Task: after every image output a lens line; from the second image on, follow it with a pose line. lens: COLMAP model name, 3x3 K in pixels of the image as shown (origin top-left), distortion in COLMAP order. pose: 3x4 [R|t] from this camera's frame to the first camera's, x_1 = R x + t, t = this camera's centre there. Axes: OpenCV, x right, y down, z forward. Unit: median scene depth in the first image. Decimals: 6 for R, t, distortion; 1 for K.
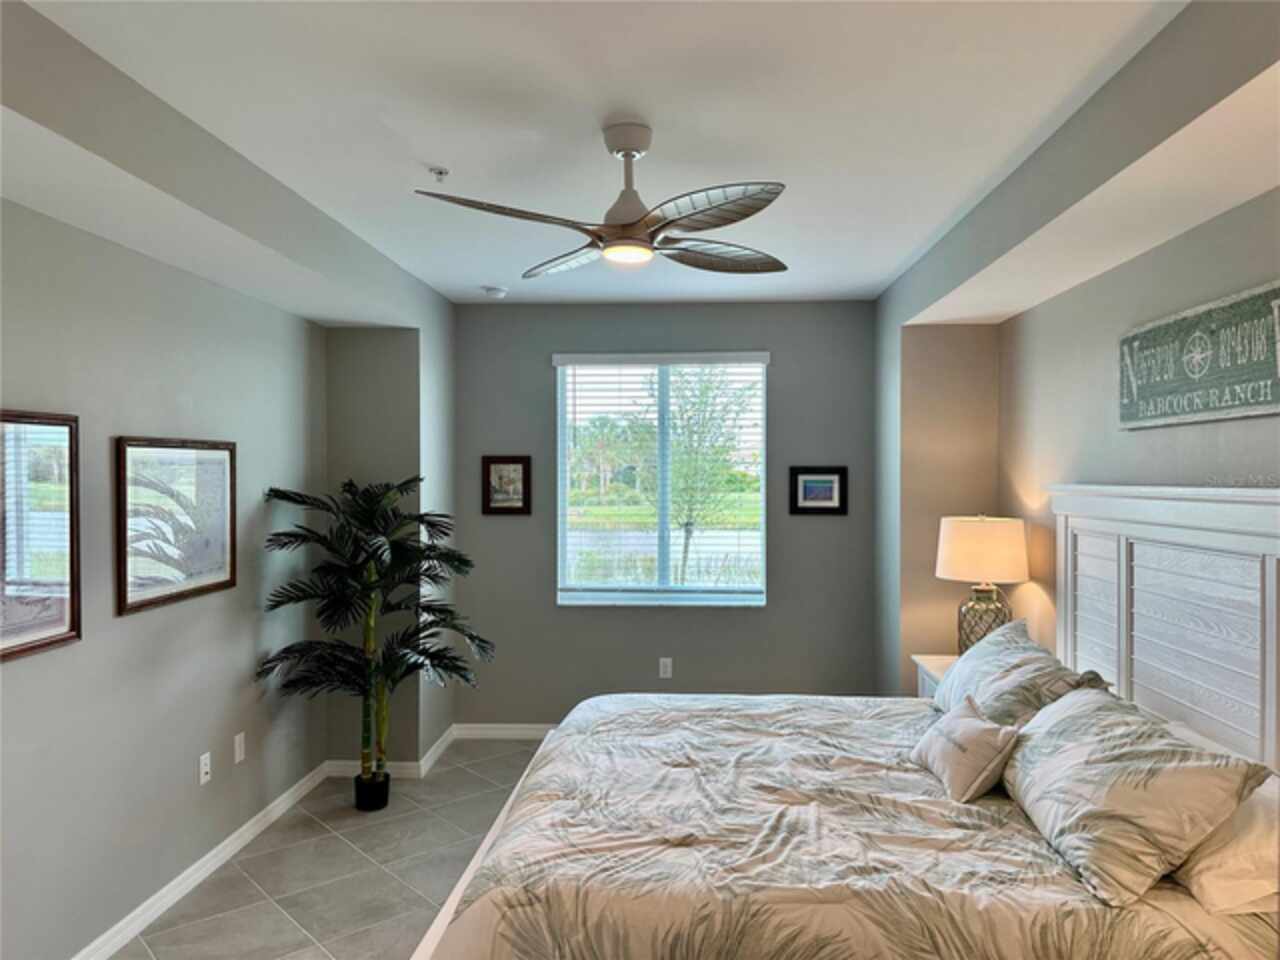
lens RADIAL K [[897.9, 0, 640.0], [0, 897.9, 480.0], [0, 0, 1]] dist [0.133117, -0.209257]
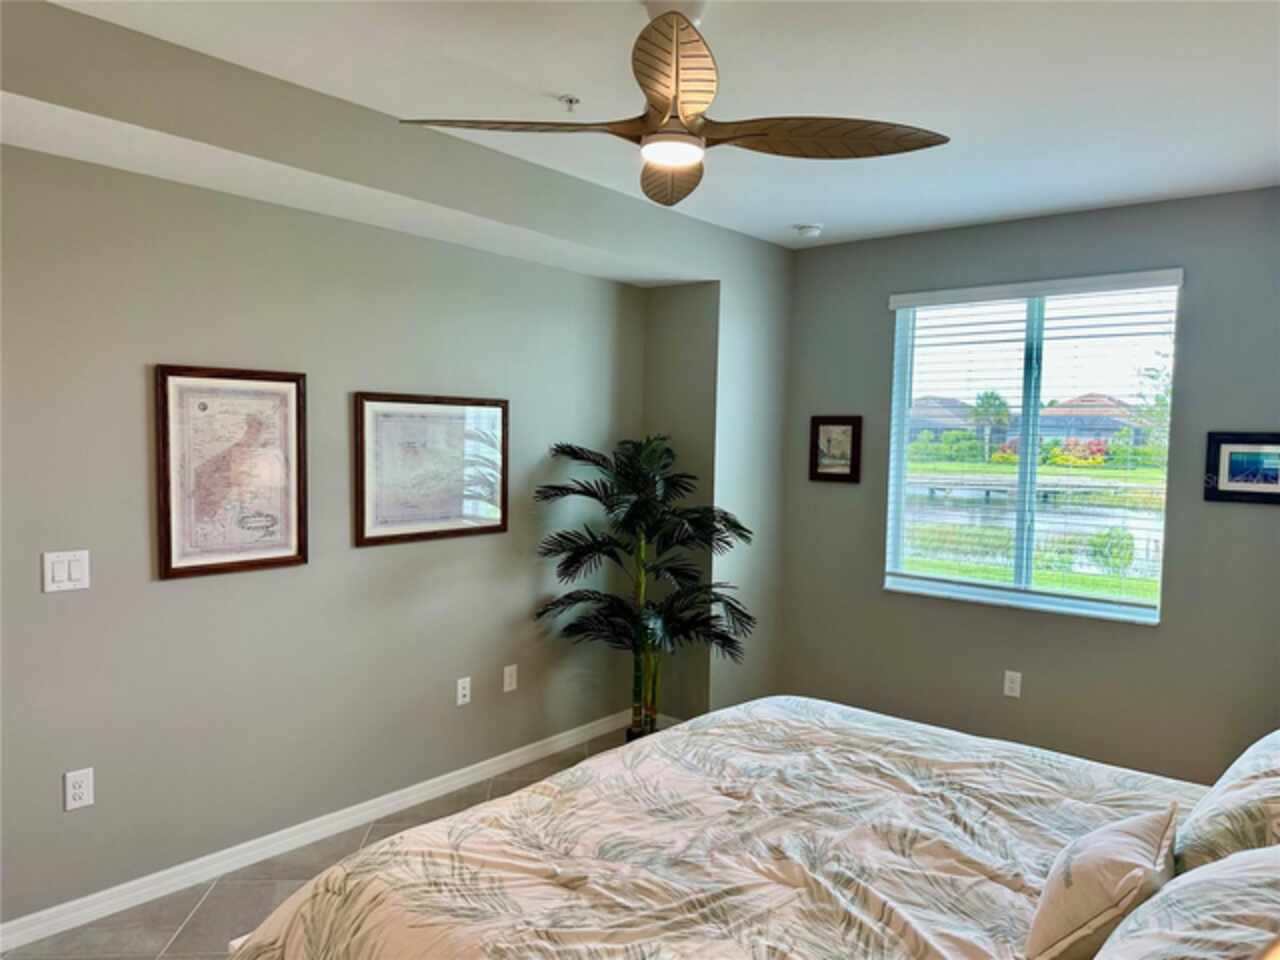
lens RADIAL K [[897.9, 0, 640.0], [0, 897.9, 480.0], [0, 0, 1]] dist [0.133117, -0.209257]
pose [[0.806063, 0.047170, -0.589947, 0.427259], [-0.025601, 0.998665, 0.044870, 0.002566], [0.591276, -0.021065, 0.806194, 0.301371]]
